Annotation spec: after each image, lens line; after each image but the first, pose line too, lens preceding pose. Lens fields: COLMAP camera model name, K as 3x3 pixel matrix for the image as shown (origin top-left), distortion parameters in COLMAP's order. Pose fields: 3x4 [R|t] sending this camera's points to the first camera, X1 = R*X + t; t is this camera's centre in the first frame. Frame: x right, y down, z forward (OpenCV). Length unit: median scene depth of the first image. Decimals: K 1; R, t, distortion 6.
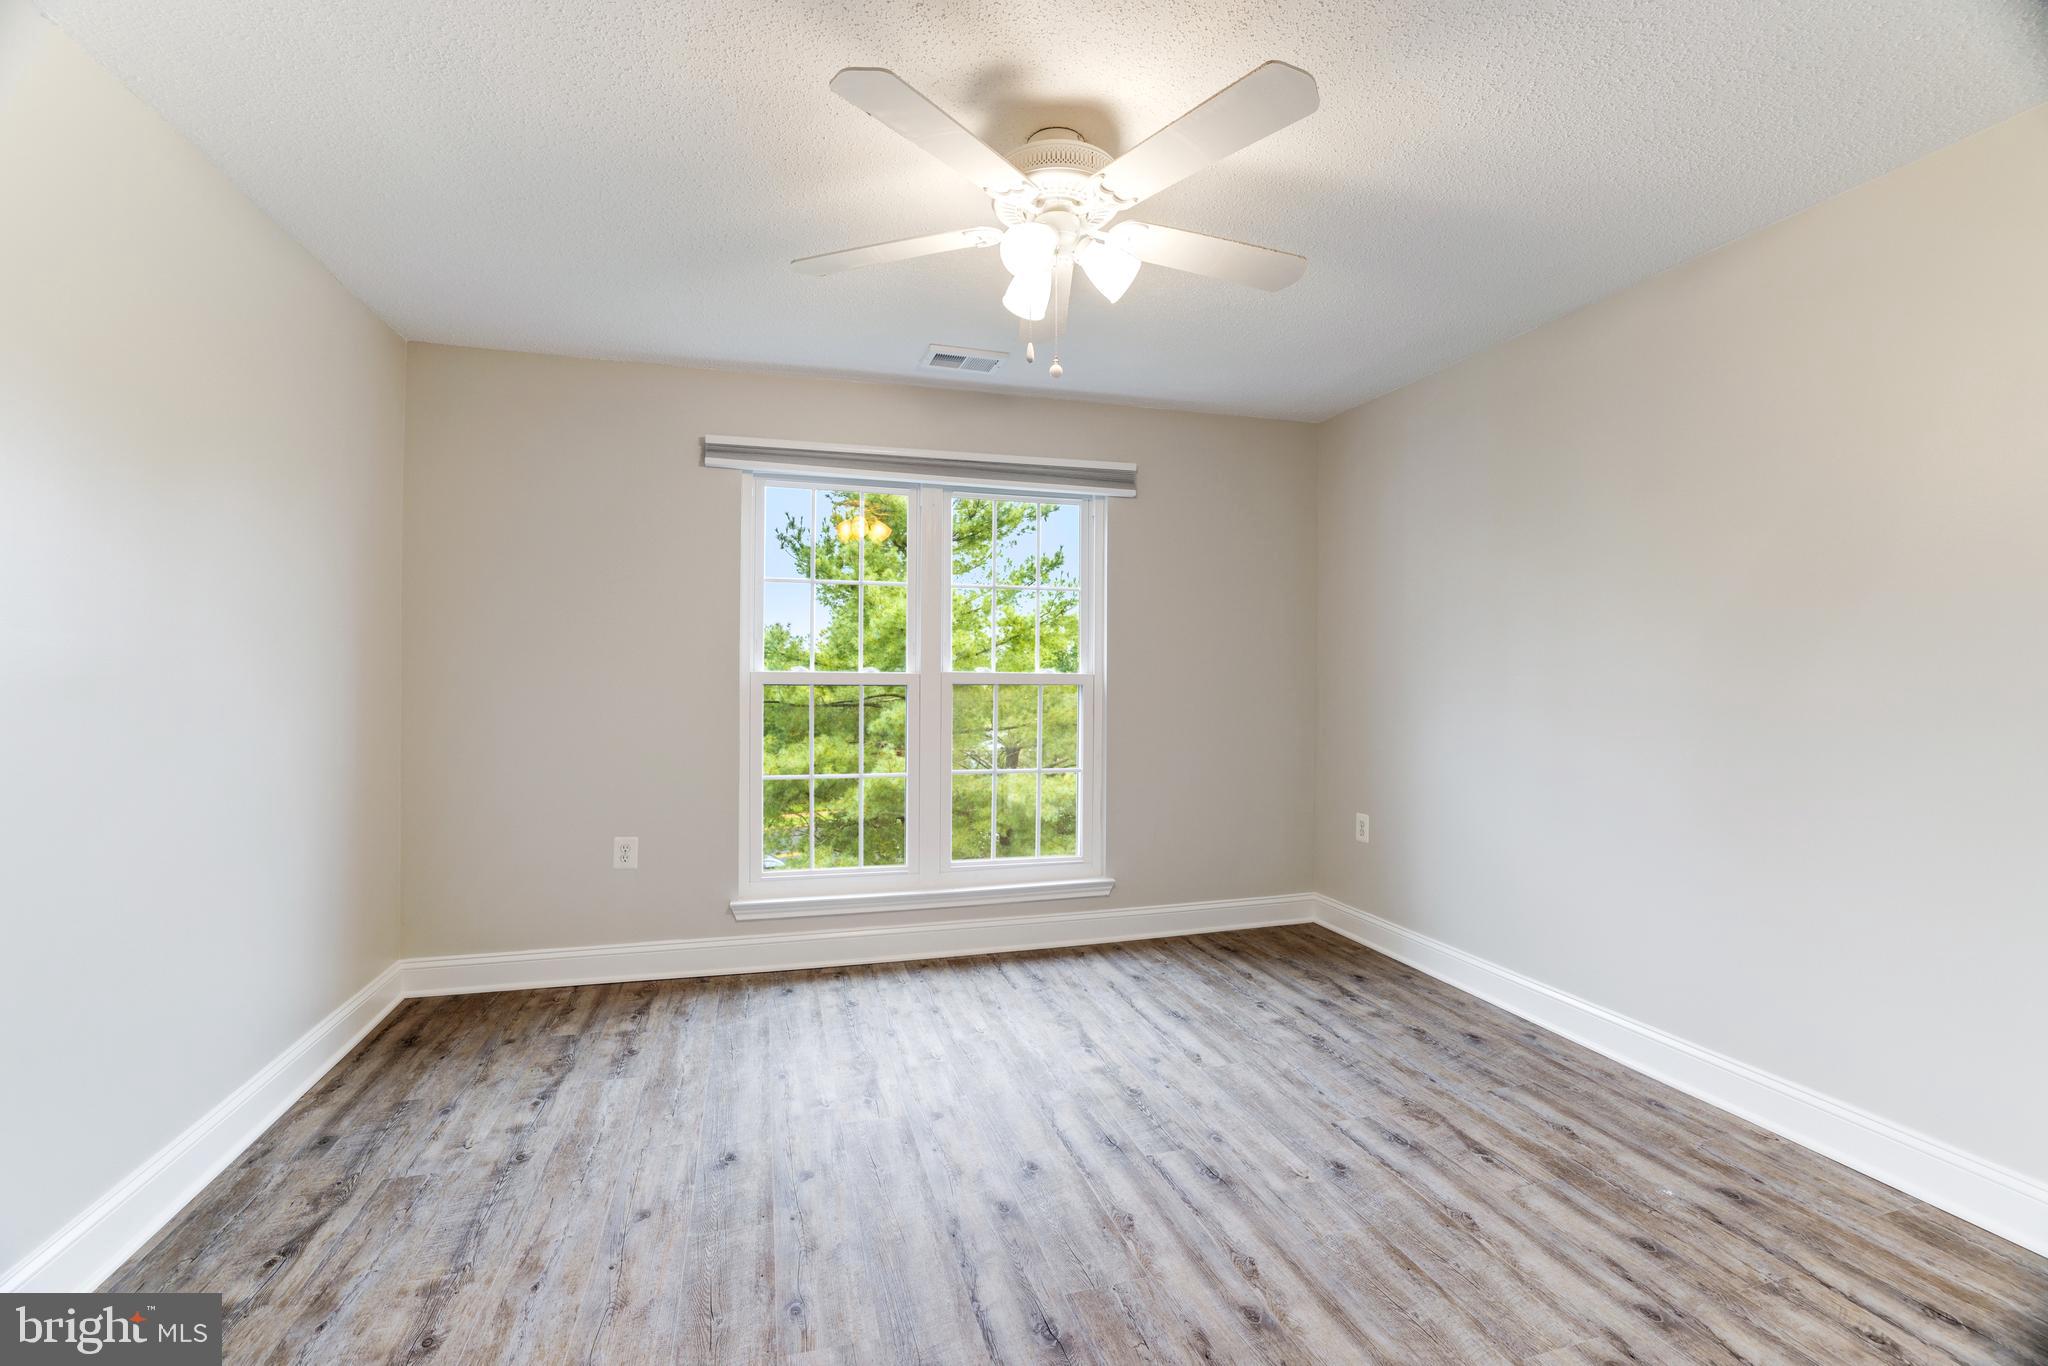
lens RADIAL K [[870.3, 0, 1017.0], [0, 870.3, 681.6], [0, 0, 1]] dist [0.013470, 0.001898]
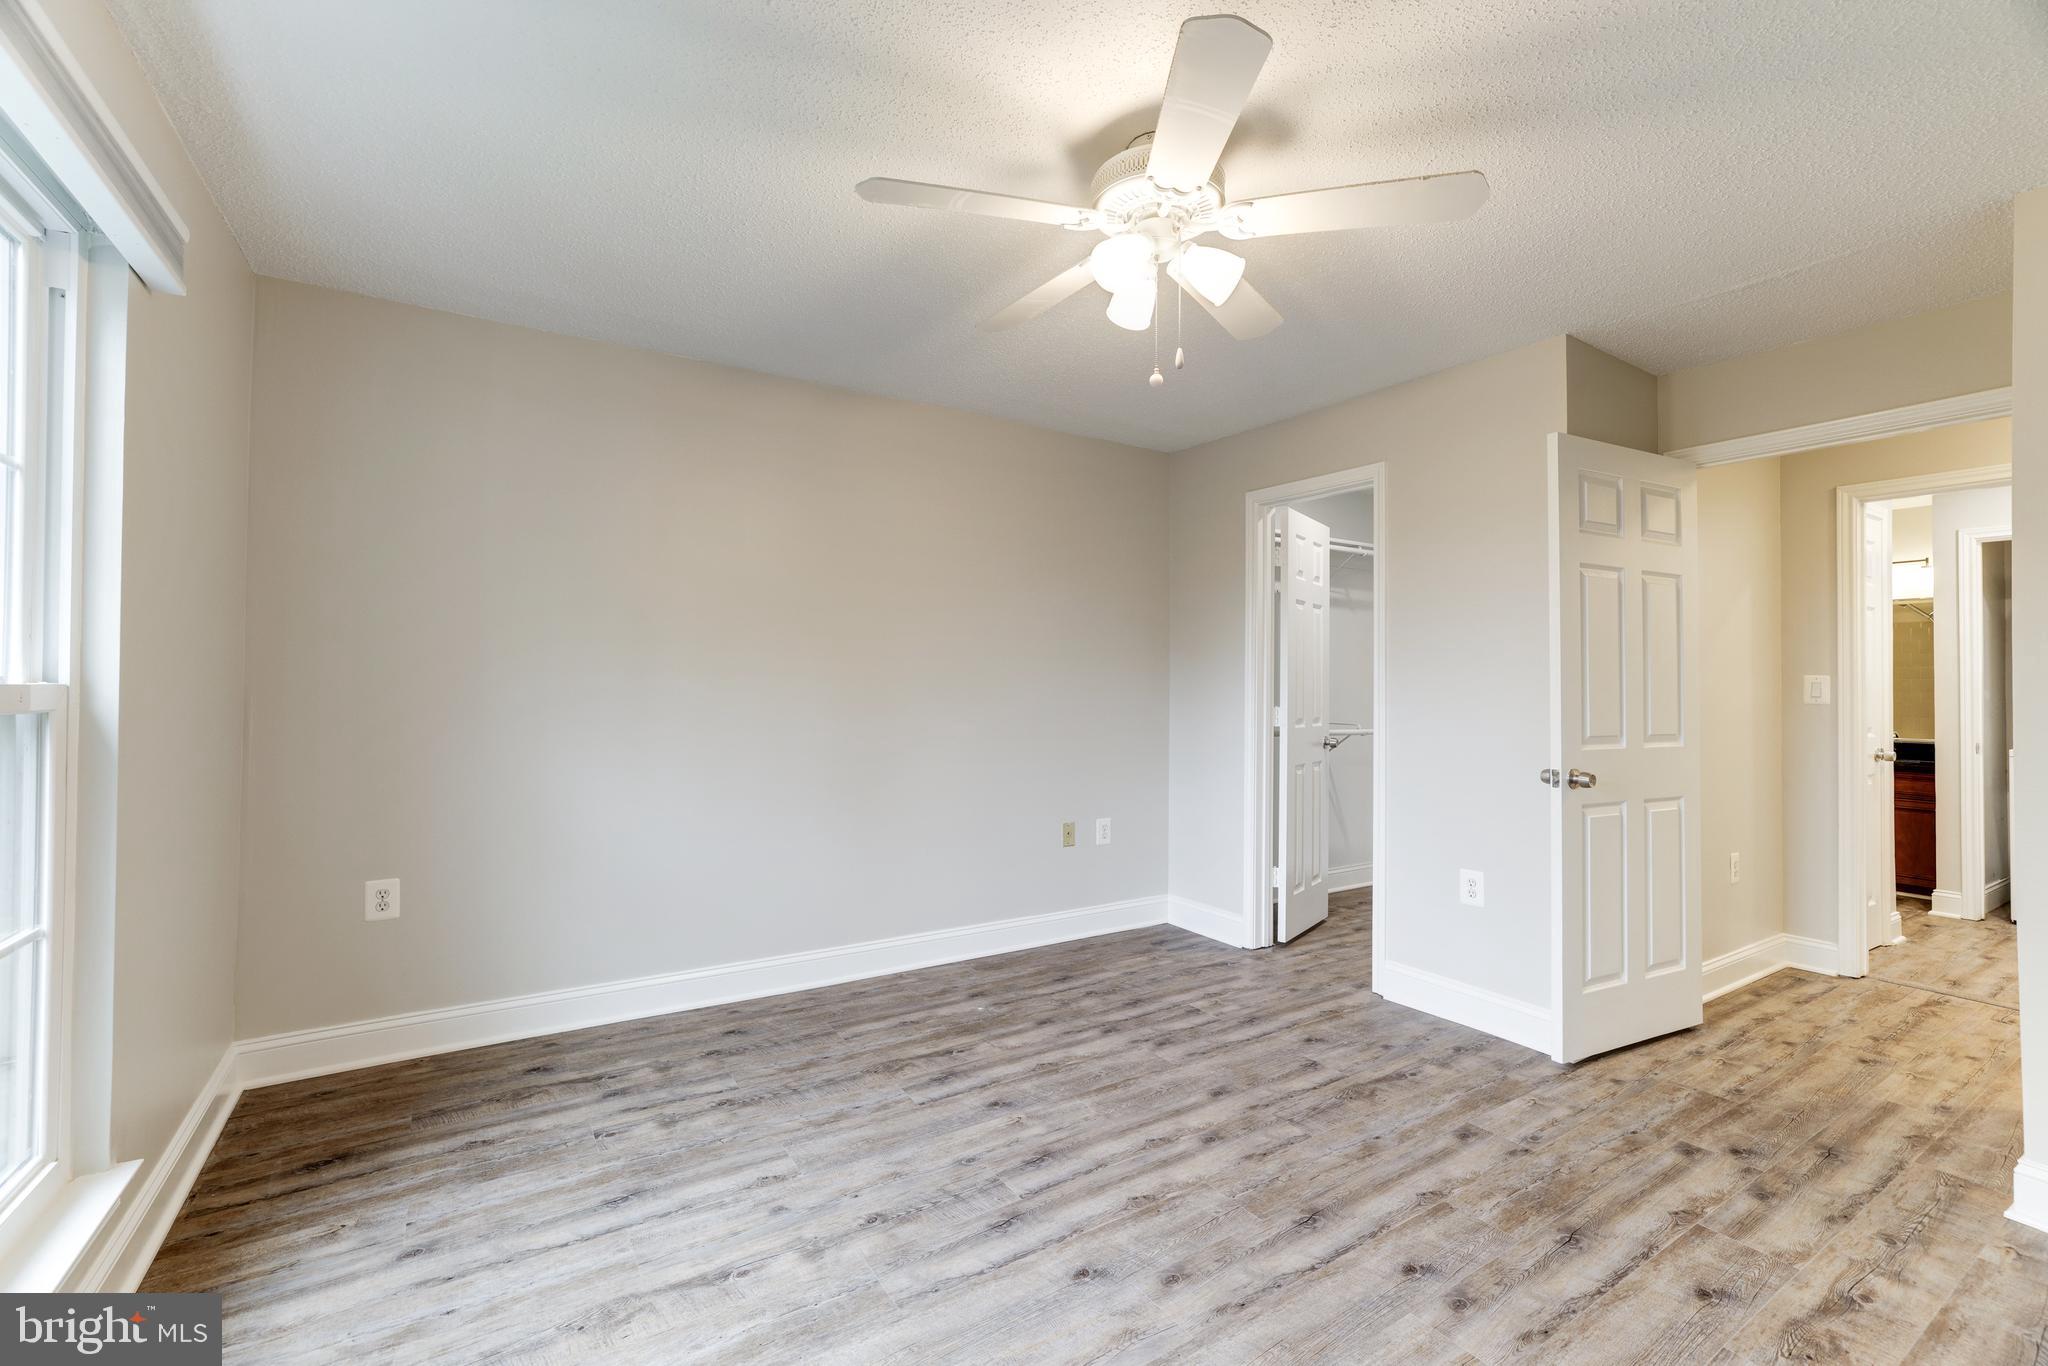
lens RADIAL K [[870.3, 0, 1017.7], [0, 870.3, 681.5], [0, 0, 1]] dist [0.013470, 0.001898]
pose [[-0.272729, 0.005449, 0.962075, -0.676621], [-0.009273, 0.999923, -0.008292, -0.011024], [-0.962046, -0.011183, -0.272658, 1.116309]]
